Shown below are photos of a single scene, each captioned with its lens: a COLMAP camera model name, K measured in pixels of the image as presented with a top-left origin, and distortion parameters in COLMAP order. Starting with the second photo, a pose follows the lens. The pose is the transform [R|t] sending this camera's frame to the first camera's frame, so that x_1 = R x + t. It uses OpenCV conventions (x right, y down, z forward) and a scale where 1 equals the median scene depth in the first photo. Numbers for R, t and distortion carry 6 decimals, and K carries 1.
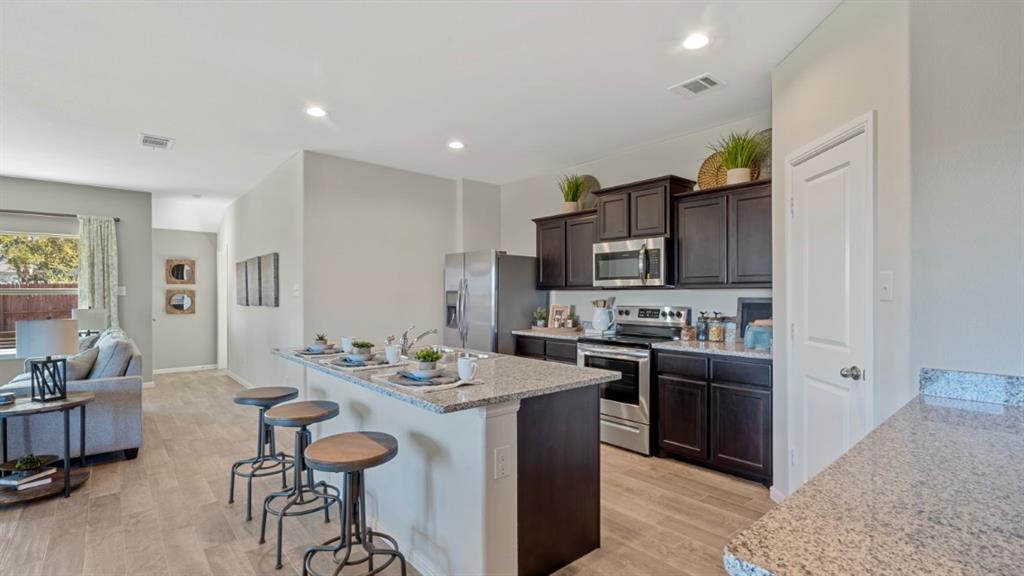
lens RADIAL K [[467.4, 0, 513.4], [0, 467.4, 293.6], [0, 0, 1]] dist [-0.008045, 0.001569]
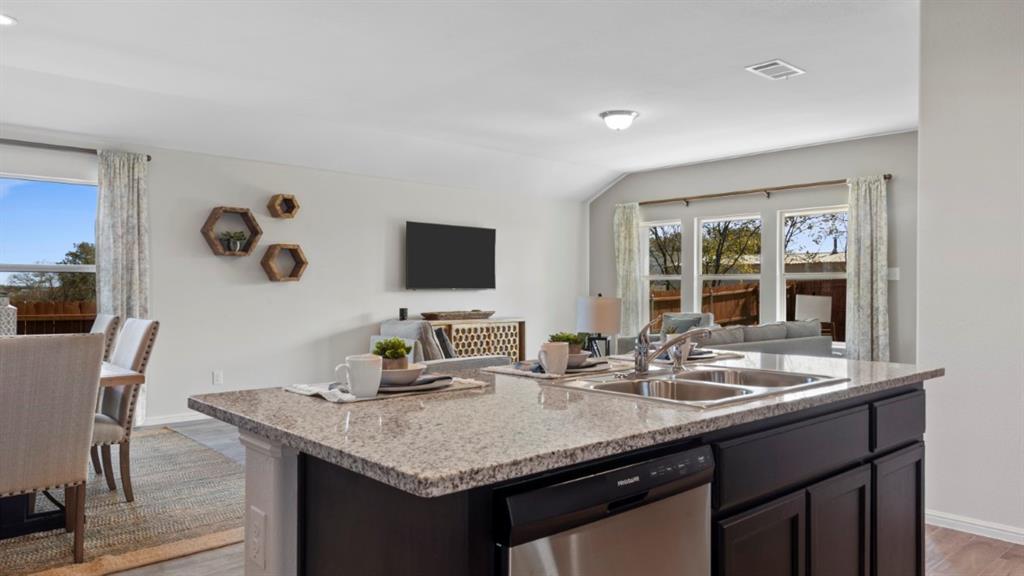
lens RADIAL K [[701.7, 0, 510.8], [0, 701.7, 290.4], [0, 0, 1]] dist [0.014855, -0.014920]
pose [[0.020715, 0.001398, -0.999784, 0.244985], [-0.007595, 0.999970, 0.001241, 0.023152], [0.999757, 0.007567, 0.020725, 0.399727]]
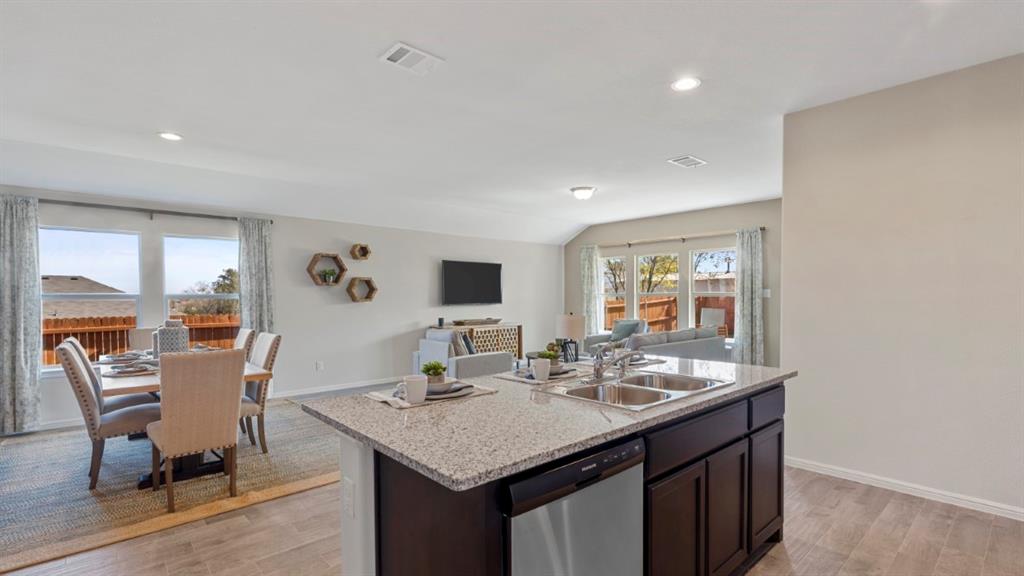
lens RADIAL K [[467.4, 0, 509.4], [0, 467.4, 311.5], [0, 0, 1]] dist [-0.008045, 0.001569]
pose [[0.014487, 0.029803, -0.999451, 0.247075], [0.001776, 0.999553, 0.029832, 0.002898], [0.999893, -0.002207, 0.014428, 0.400210]]
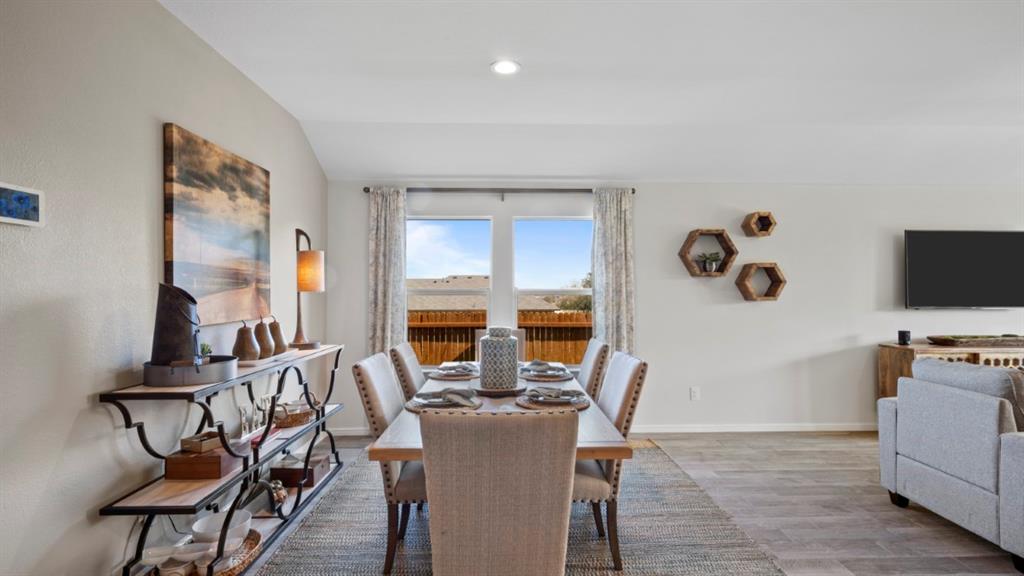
lens RADIAL K [[507.3, 0, 513.0], [0, 507.3, 287.7], [0, 0, 1]] dist [0.005897, -0.000709]
pose [[-0.633462, -0.010599, -0.773702, -0.030727], [-0.002940, 0.999932, -0.011291, 0.002015], [0.773769, -0.004877, -0.633450, 0.262522]]
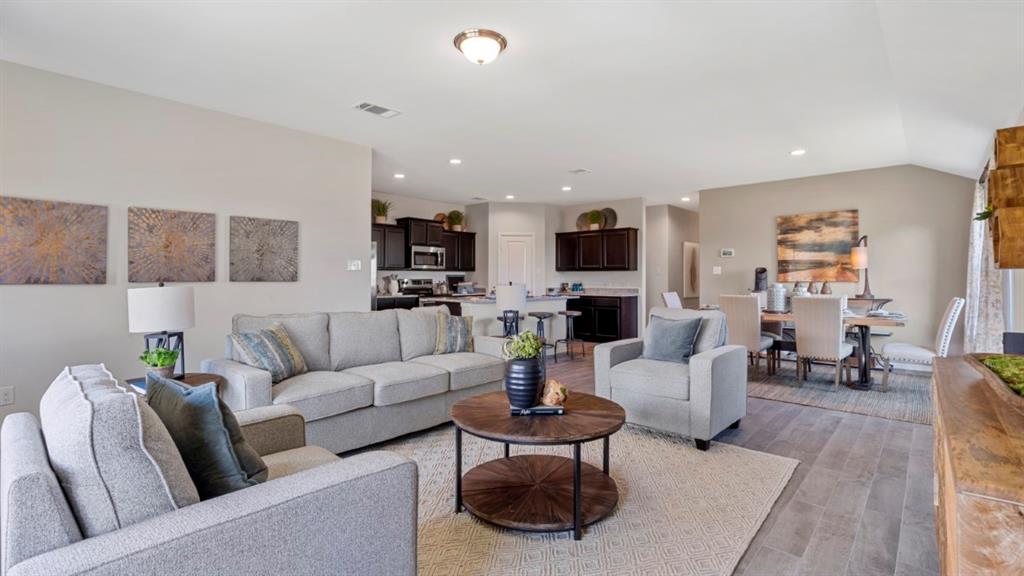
lens RADIAL K [[467.4, 0, 514.1], [0, 467.4, 286.1], [0, 0, 1]] dist [-0.008045, 0.001569]
pose [[-0.118089, -0.004489, 0.992993, -1.358349], [-0.000445, 0.999990, 0.004467, 0.037953], [-0.993003, 0.000086, -0.118090, 0.611994]]
